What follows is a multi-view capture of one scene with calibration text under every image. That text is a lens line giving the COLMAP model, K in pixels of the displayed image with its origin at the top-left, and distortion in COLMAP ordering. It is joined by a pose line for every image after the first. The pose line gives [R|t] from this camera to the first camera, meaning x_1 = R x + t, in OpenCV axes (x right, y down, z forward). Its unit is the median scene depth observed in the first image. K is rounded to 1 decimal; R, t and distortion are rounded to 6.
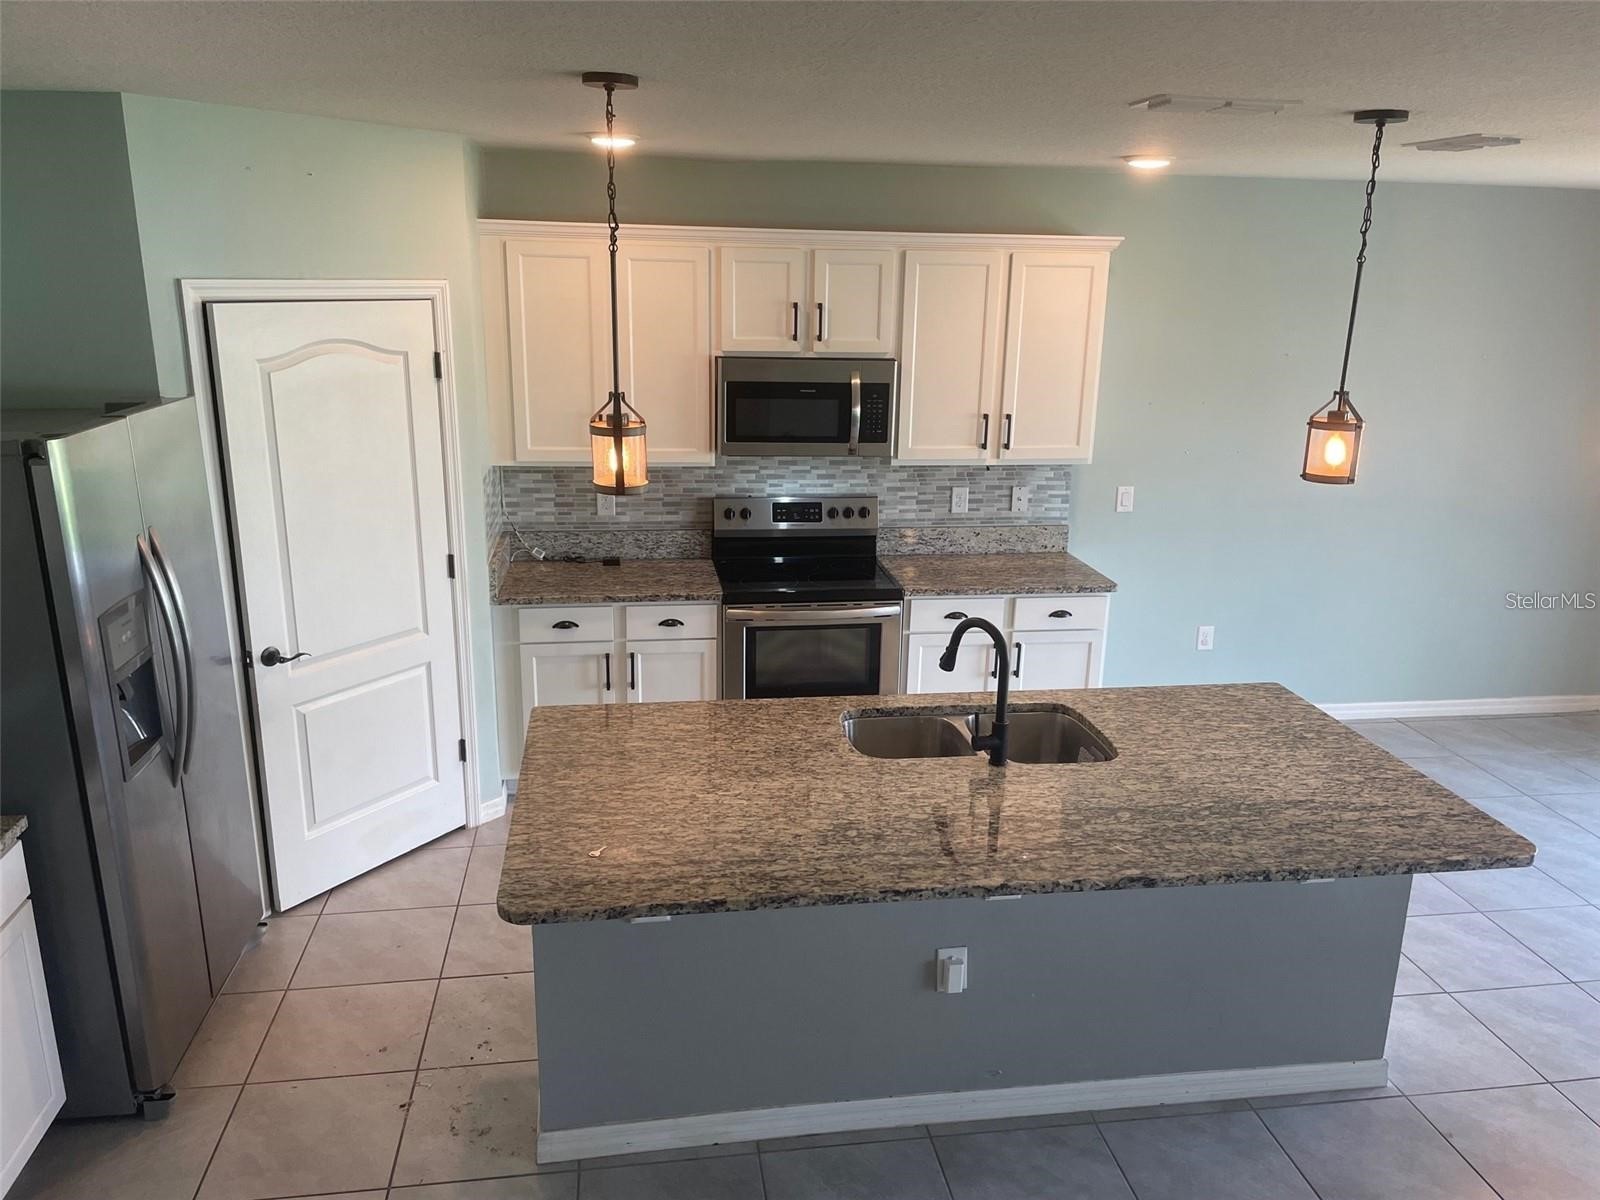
lens RADIAL K [[1194.3, 0, 800.0], [0, 1194.3, 600.0], [0, 0, 1]] dist [0.105345, -0.126503]
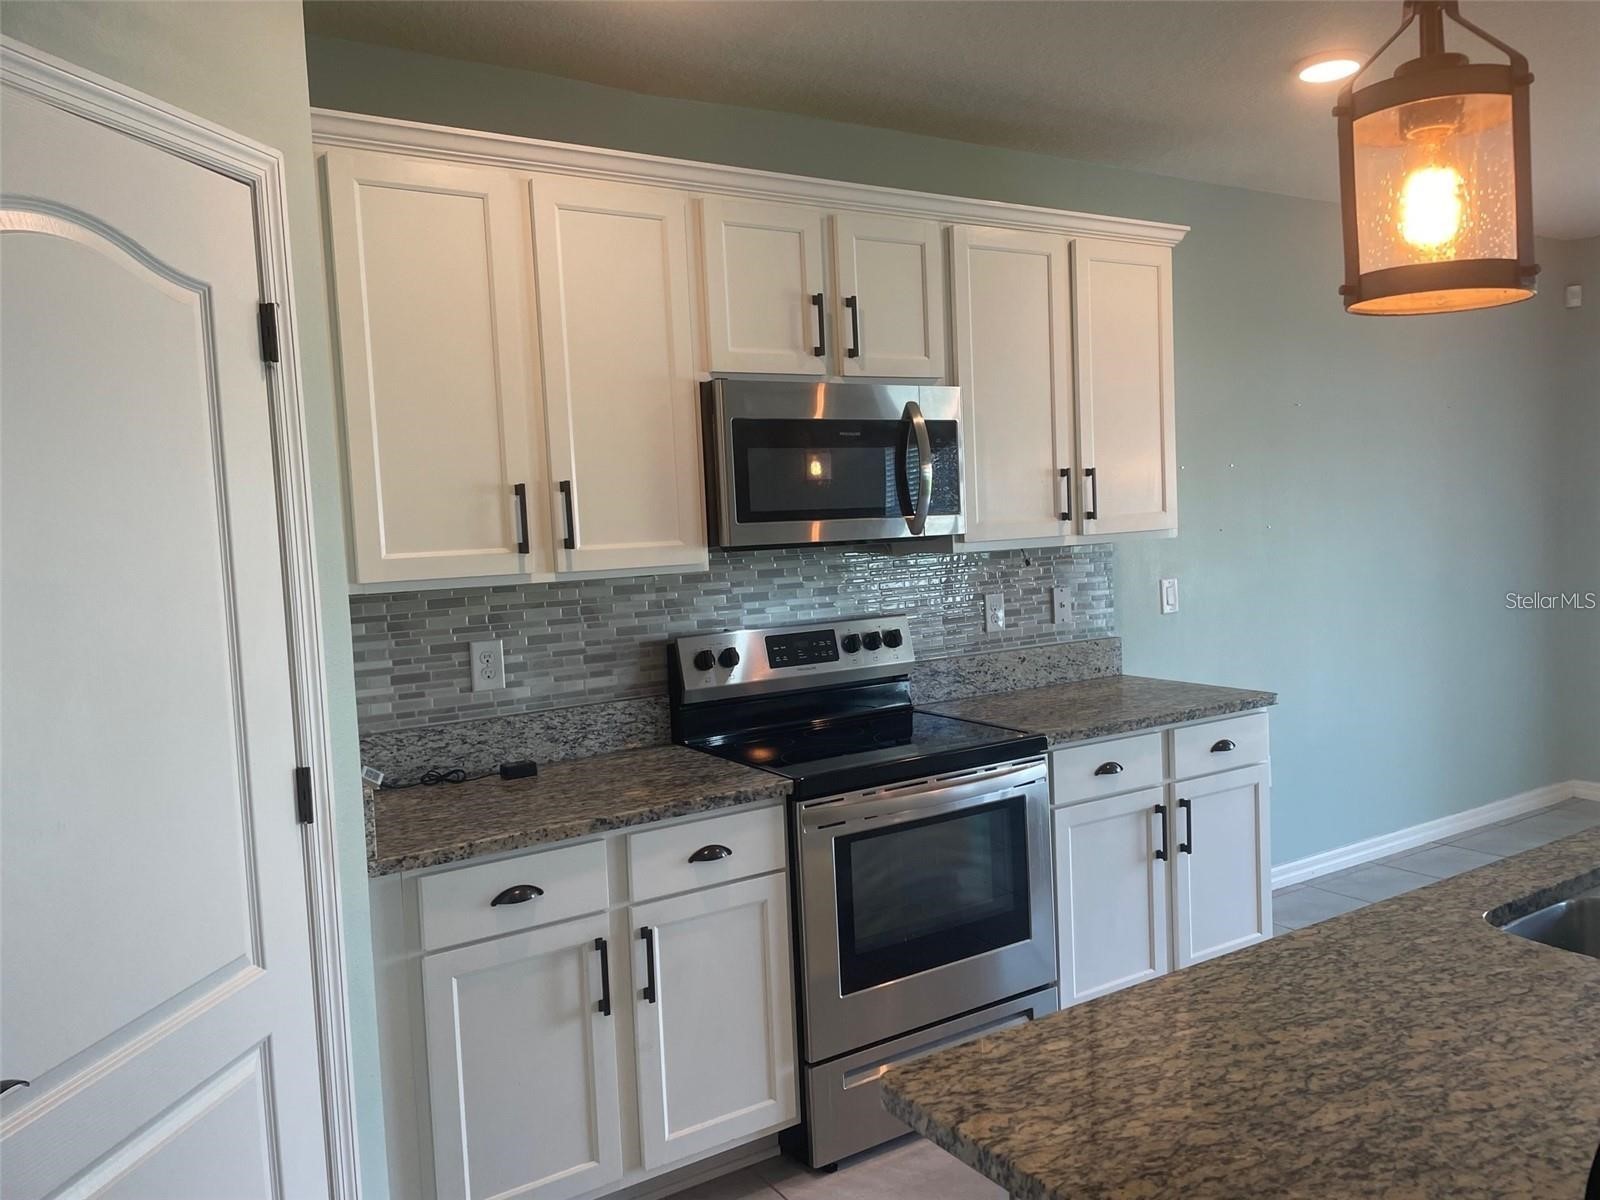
lens RADIAL K [[1194.3, 0, 800.0], [0, 1194.3, 600.0], [0, 0, 1]] dist [0.105345, -0.126503]
pose [[0.910301, -0.087848, 0.404517, -0.254076], [0.169375, 0.970719, -0.170343, 0.007064], [-0.377708, 0.223578, 0.898526, 0.449401]]
